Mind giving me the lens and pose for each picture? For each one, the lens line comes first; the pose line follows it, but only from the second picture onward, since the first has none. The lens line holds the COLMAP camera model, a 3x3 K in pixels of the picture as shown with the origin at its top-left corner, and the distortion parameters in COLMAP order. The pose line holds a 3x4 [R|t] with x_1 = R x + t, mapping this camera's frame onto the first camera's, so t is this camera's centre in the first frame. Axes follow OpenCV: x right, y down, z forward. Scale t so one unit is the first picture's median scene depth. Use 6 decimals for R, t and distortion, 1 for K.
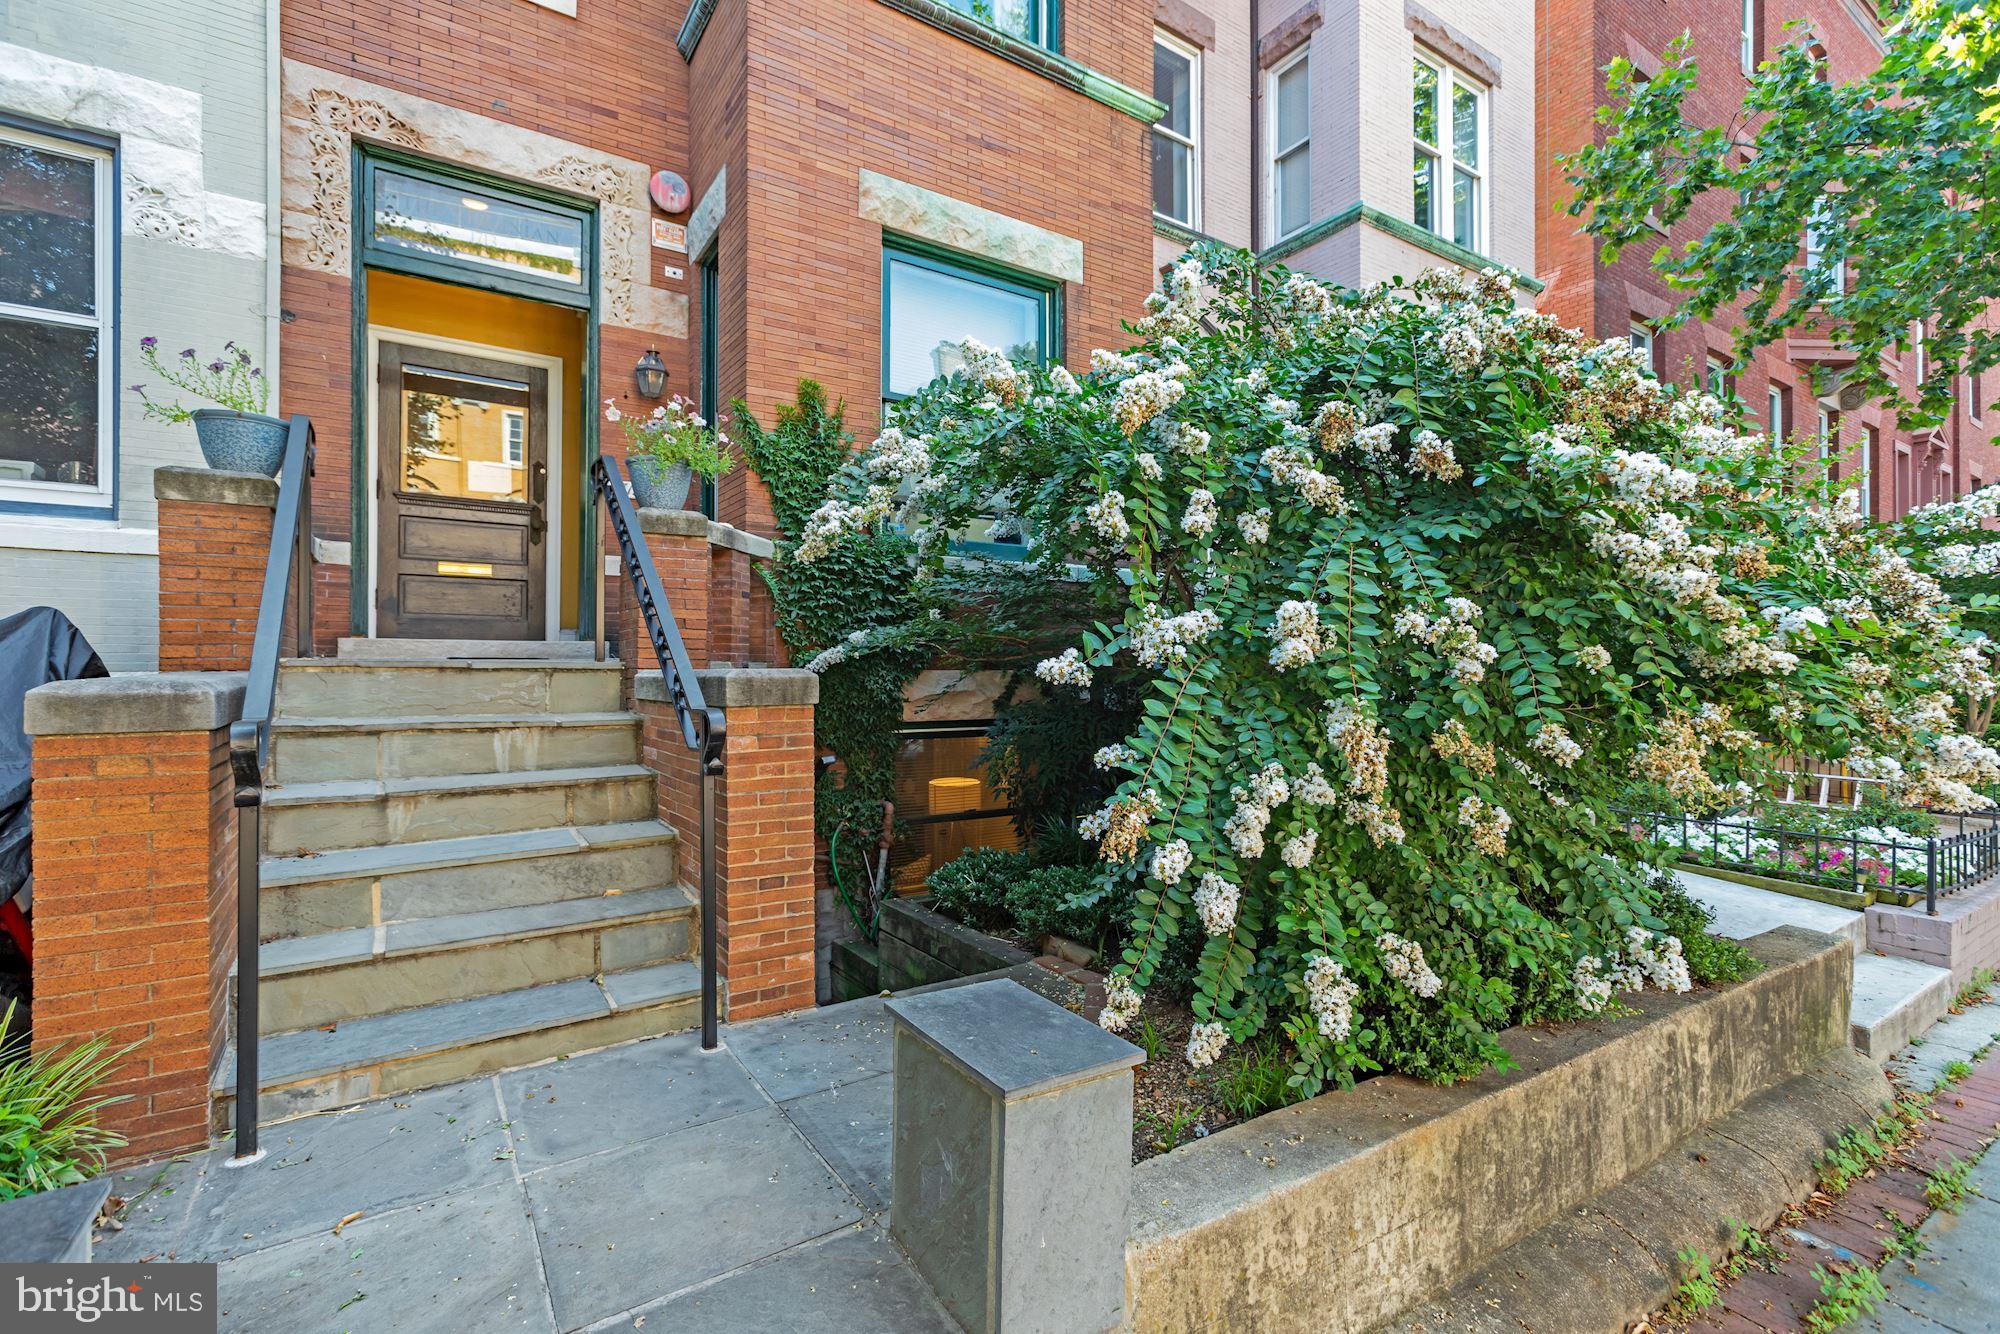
lens RADIAL K [[909.7, 0, 1000.0], [0, 909.7, 667.0], [0, 0, 1]] dist [-0.000993, 0.006129]
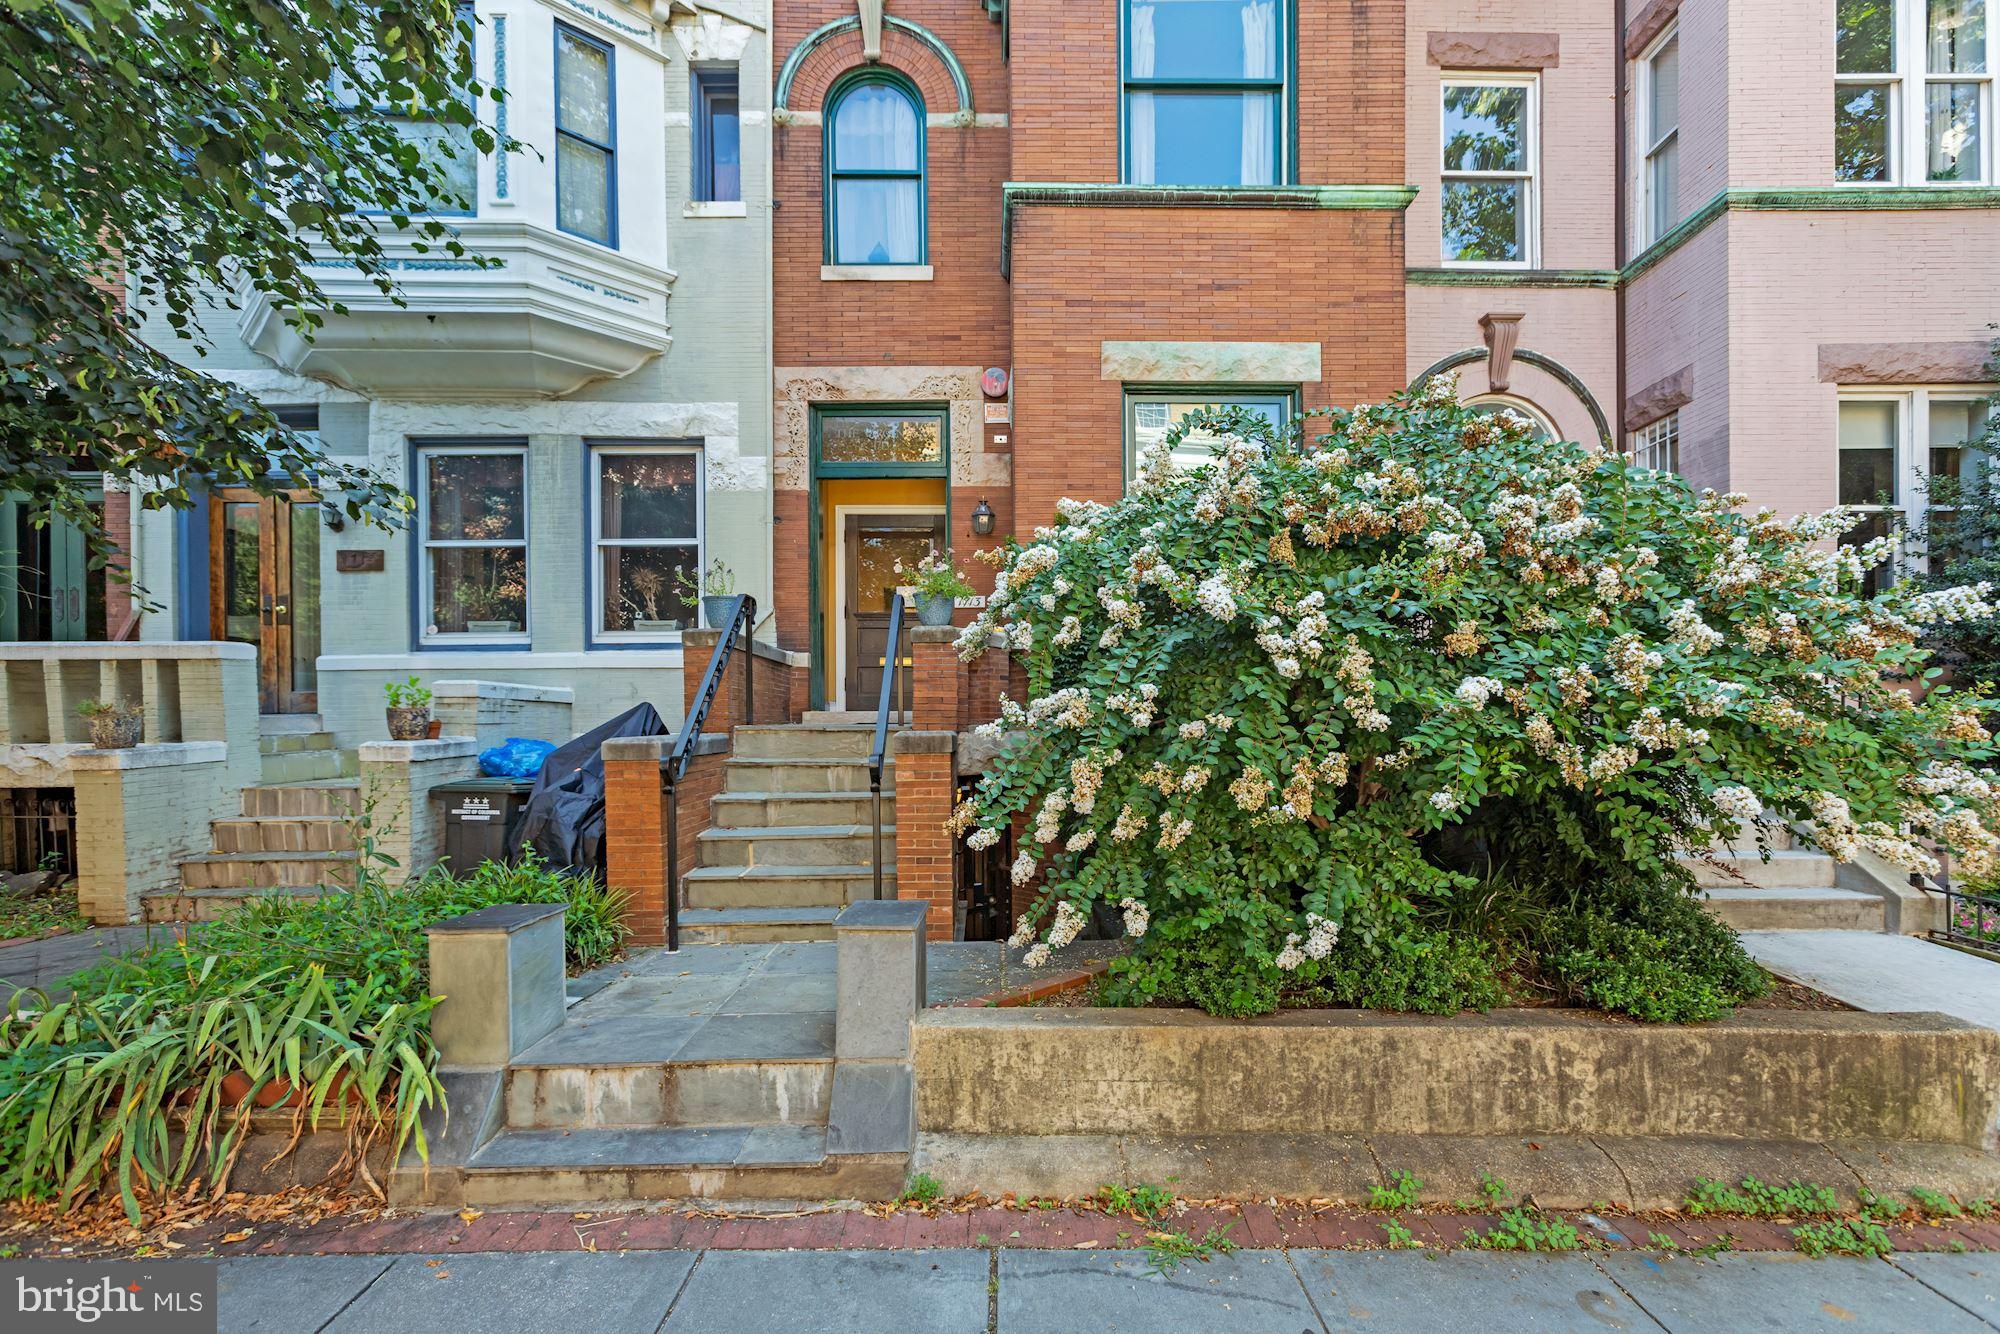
lens RADIAL K [[907.3, 0, 1004.8], [0, 907.3, 739.7], [0, 0, 1]] dist [-0.017891, 0.013224]
pose [[0.844705, 0.000825, -0.535231, 0.427768], [0.008402, 0.999855, 0.014802, -0.002857], [0.535166, -0.017001, 0.844576, -0.173437]]
